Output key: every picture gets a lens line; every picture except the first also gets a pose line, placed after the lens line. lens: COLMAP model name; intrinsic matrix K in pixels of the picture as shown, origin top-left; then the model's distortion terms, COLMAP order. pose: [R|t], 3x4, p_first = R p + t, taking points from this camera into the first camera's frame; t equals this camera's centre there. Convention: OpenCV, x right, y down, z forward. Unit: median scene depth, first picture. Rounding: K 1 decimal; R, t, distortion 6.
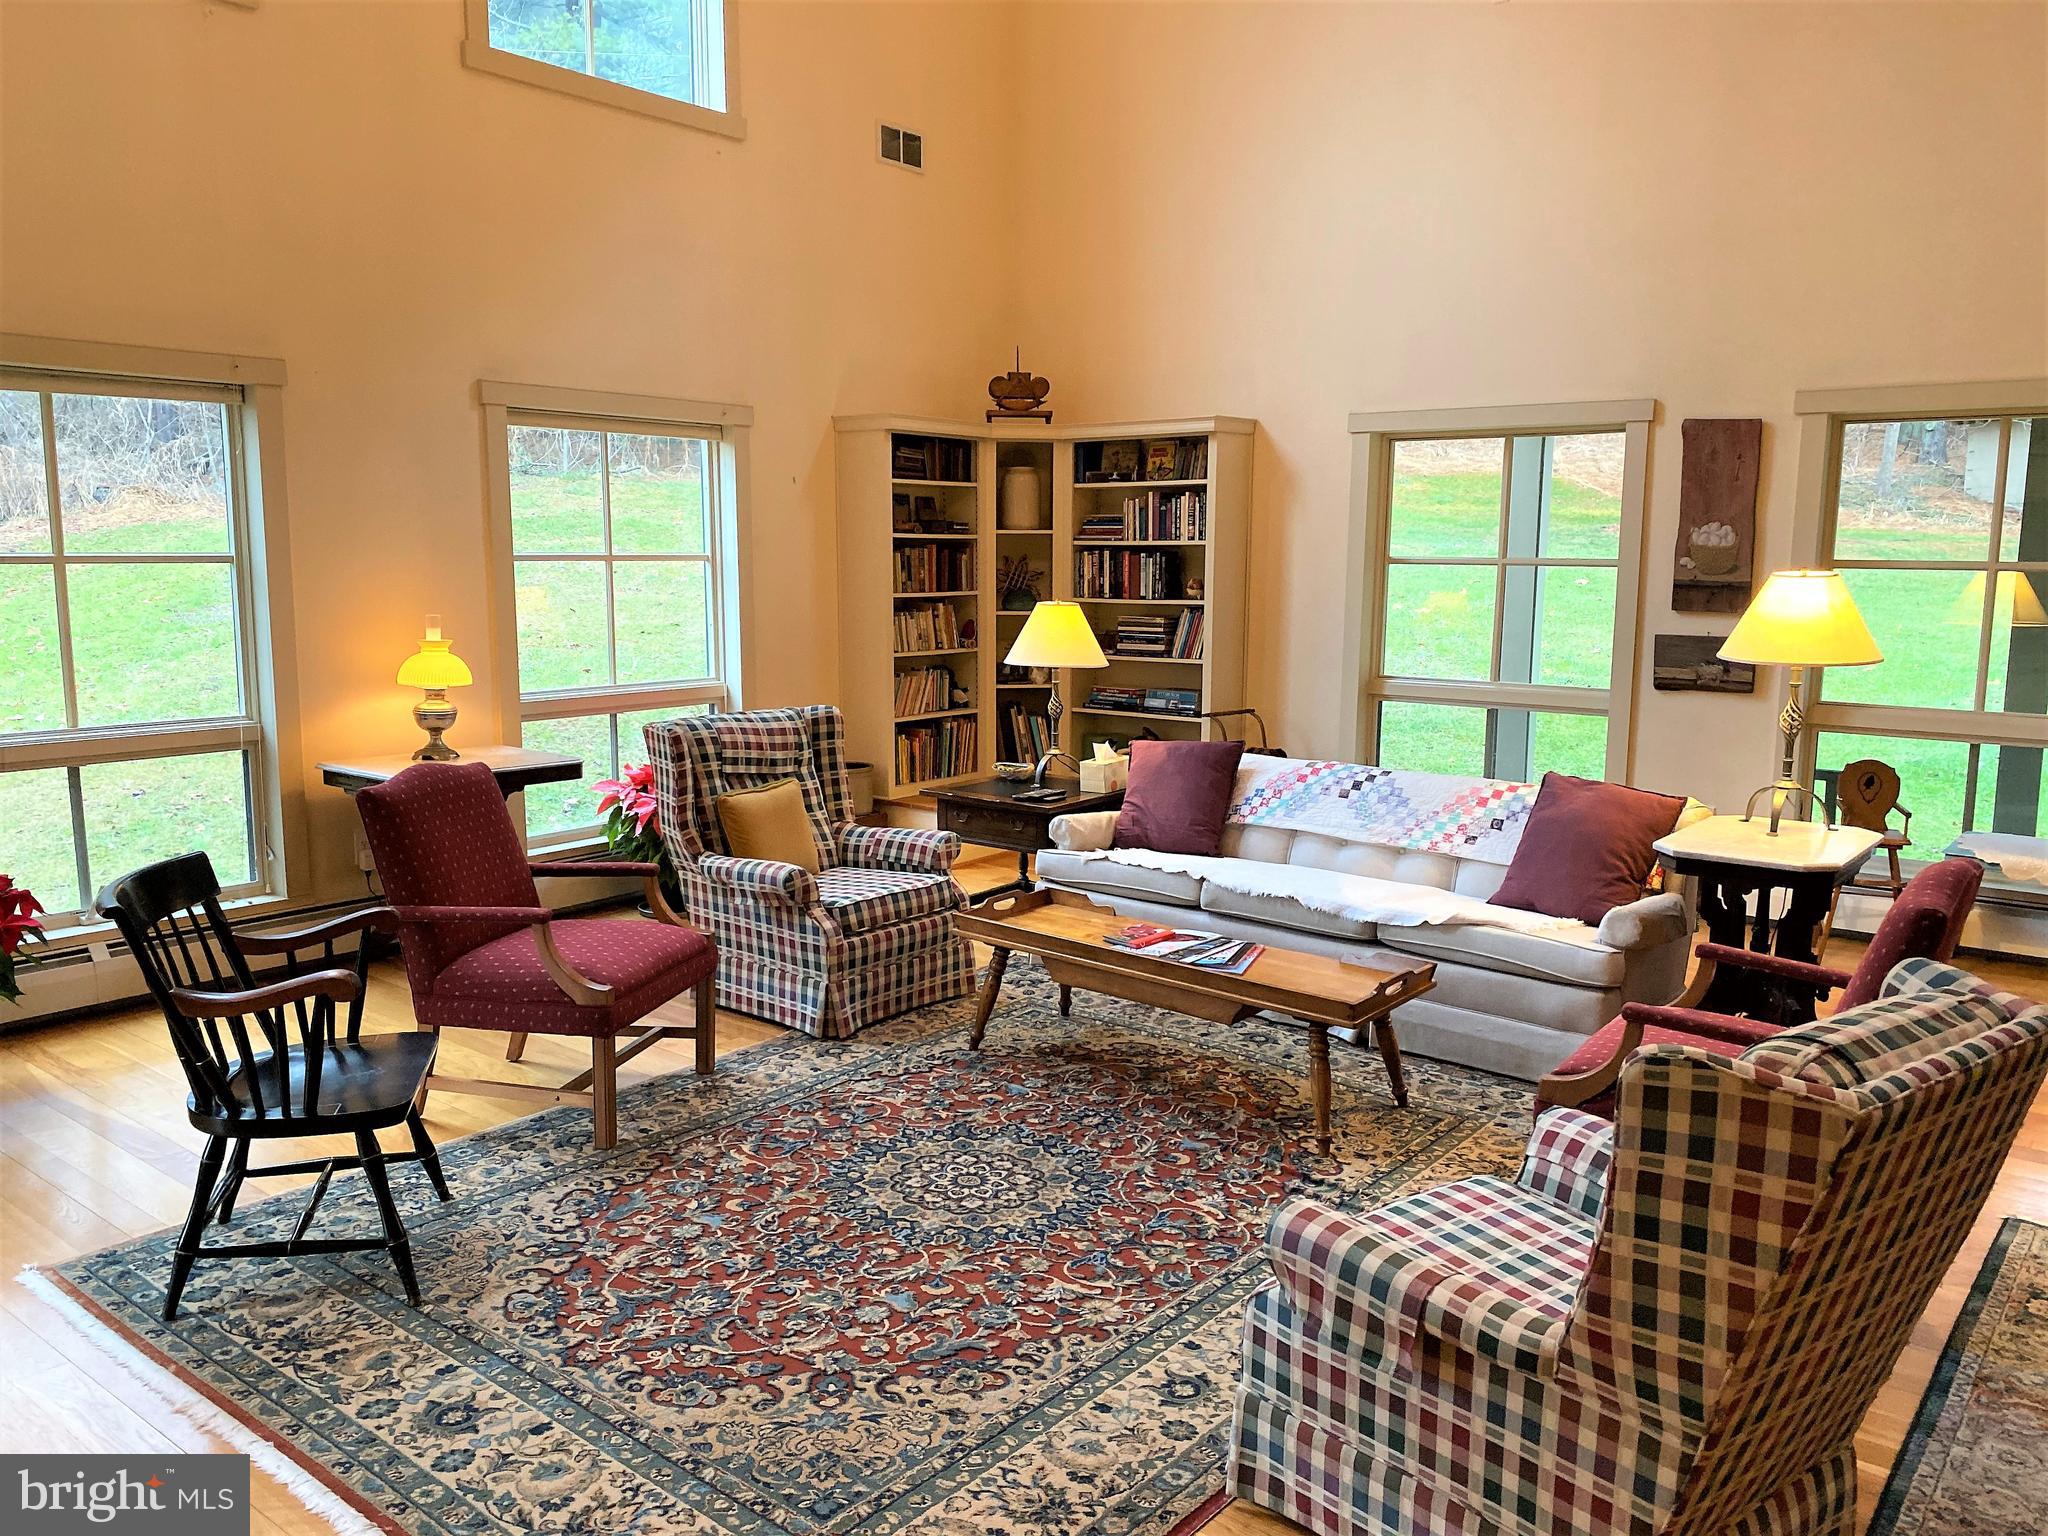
lens RADIAL K [[1555.3, 0, 1024.0], [0, 1555.3, 768.0], [0, 0, 1]] dist [0.105515, -0.143319]
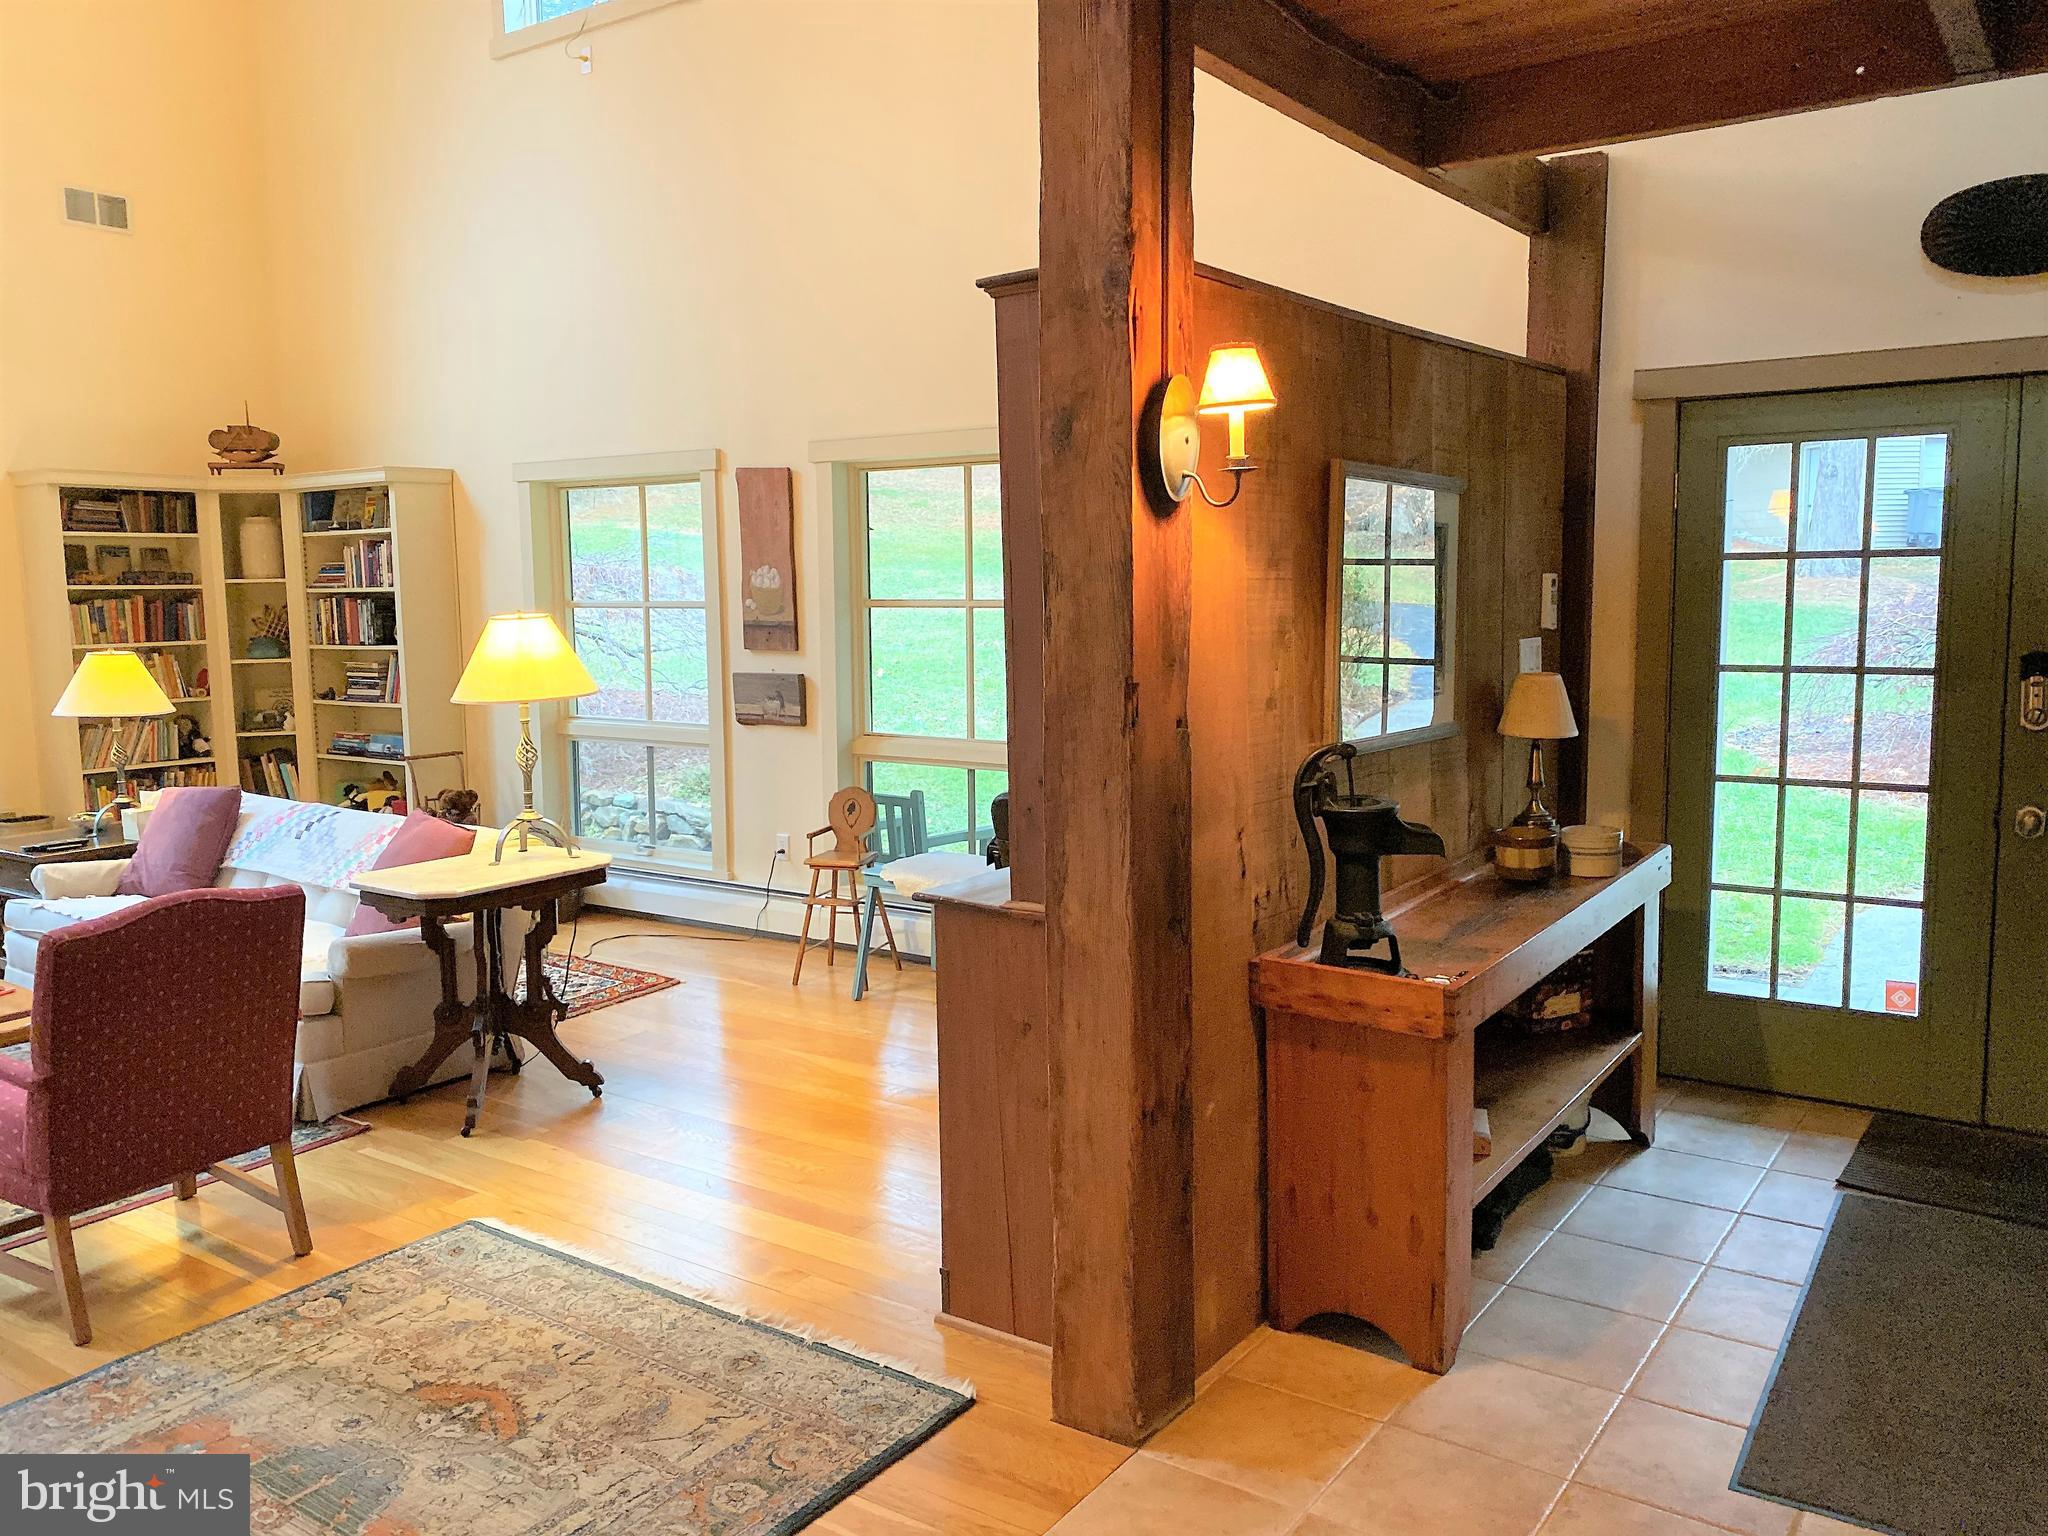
lens RADIAL K [[1588.3, 0, 1034.0], [0, 1588.3, 756.0], [0, 0, 1]] dist [0.009866, -0.002576]
pose [[0.998007, -0.026176, 0.057414, 0.475439], [0.027941, 0.999155, -0.030149, 0.007255], [-0.056577, 0.031693, 0.997895, -0.055612]]
